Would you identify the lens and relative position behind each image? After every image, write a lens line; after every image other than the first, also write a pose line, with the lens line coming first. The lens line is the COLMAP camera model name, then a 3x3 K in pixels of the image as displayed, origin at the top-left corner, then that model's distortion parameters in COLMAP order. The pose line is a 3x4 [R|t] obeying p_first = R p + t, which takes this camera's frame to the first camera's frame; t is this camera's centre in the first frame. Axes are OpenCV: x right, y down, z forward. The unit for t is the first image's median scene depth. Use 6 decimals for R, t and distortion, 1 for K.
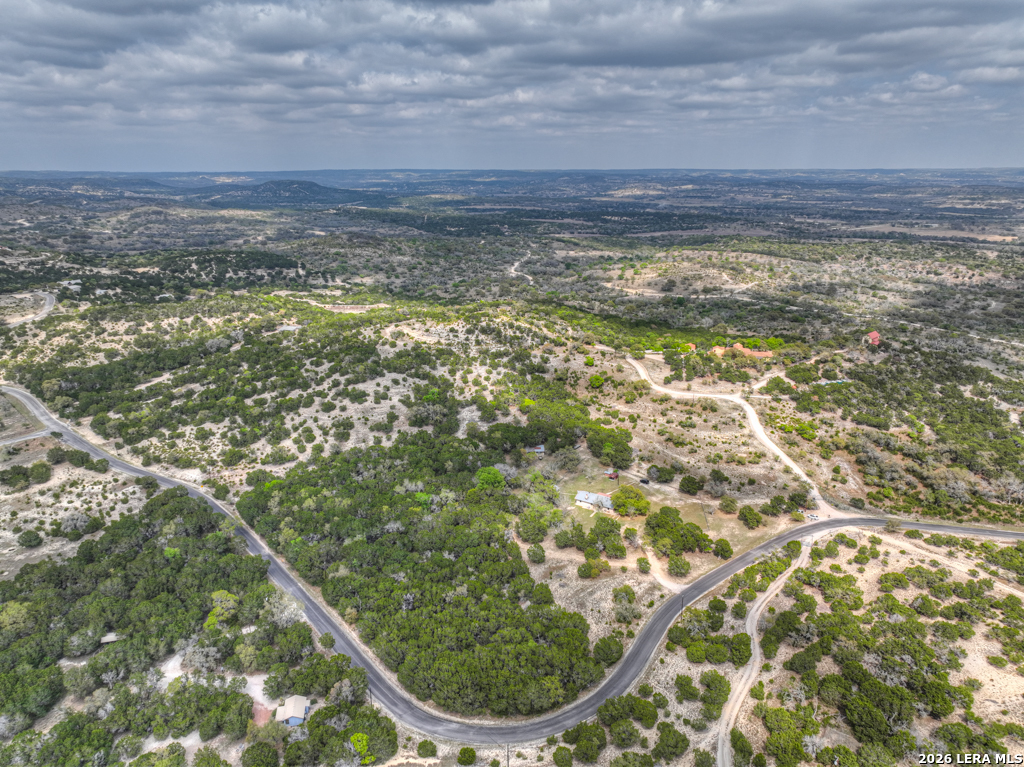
lens RADIAL K [[717.2, 0, 511.3], [0, 717.2, 384.4], [0, 0, 1]] dist [-0.005725, 0.024042]
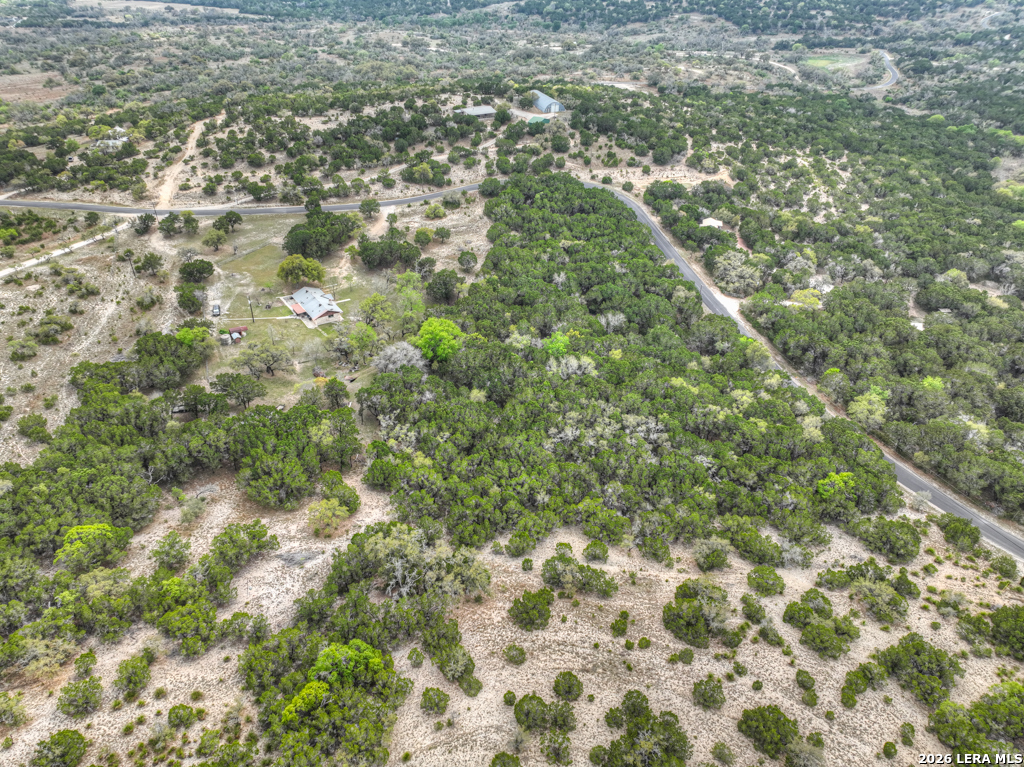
lens RADIAL K [[717.2, 0, 510.1], [0, 717.2, 381.0], [0, 0, 1]] dist [-0.005725, 0.024042]
pose [[-0.921621, -0.219516, 0.320042, -0.234319], [0.106750, 0.649457, 0.752868, -0.237292], [-0.373120, 0.728023, -0.575120, 1.121806]]
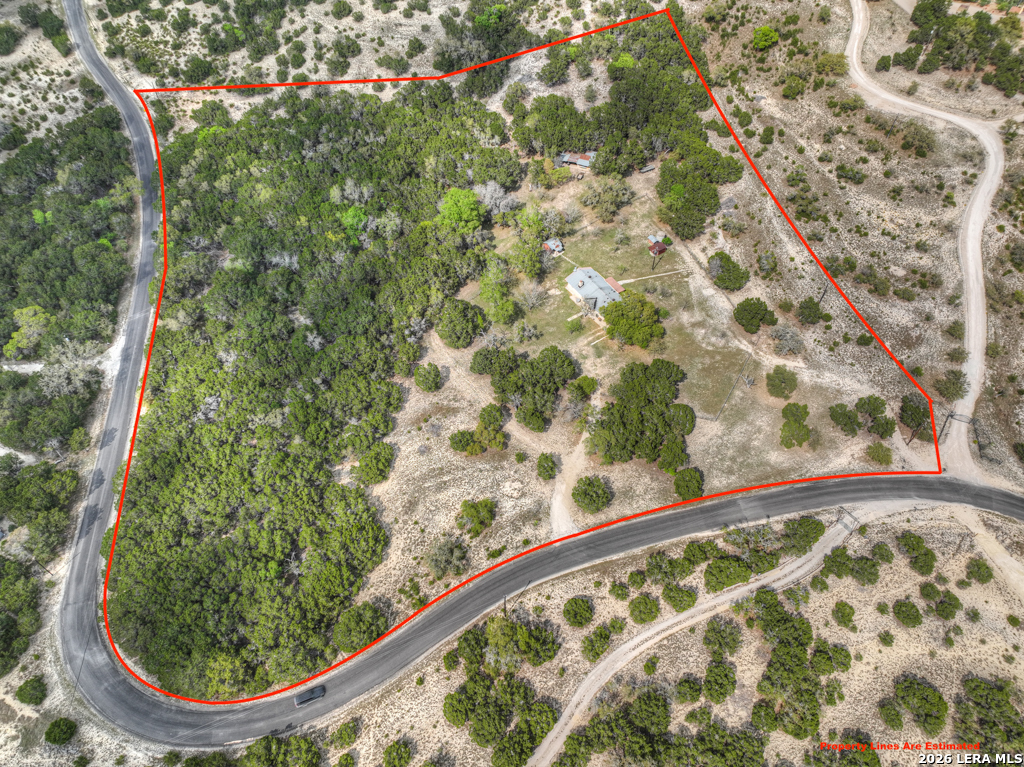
lens RADIAL K [[717.2, 0, 511.3], [0, 717.2, 380.1], [0, 0, 1]] dist [-0.005725, 0.024042]
pose [[0.913845, 0.322620, -0.246584, 0.188376], [-0.125961, 0.802523, 0.583173, -0.110435], [0.386032, -0.501870, 0.774019, 0.358057]]
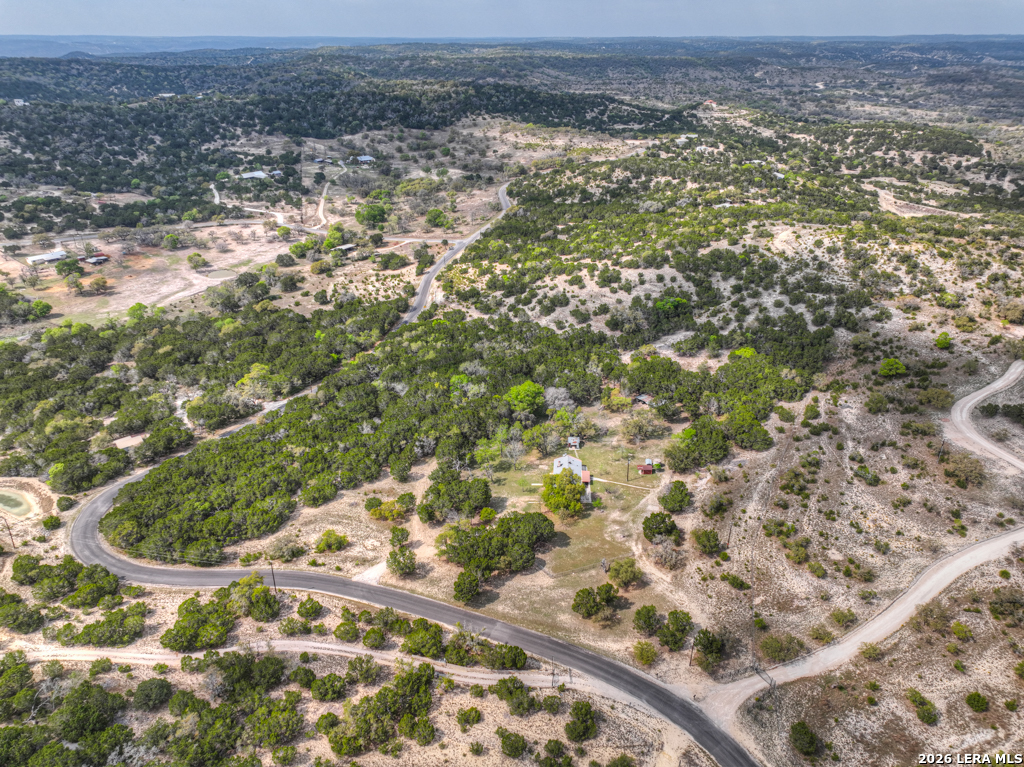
lens RADIAL K [[717.2, 0, 514.2], [0, 717.2, 378.3], [0, 0, 1]] dist [-0.005725, 0.024042]
pose [[0.482057, 0.379156, -0.789849, 0.517968], [-0.252579, 0.923376, 0.289102, -0.105654], [0.838943, 0.060135, 0.540887, 0.444972]]
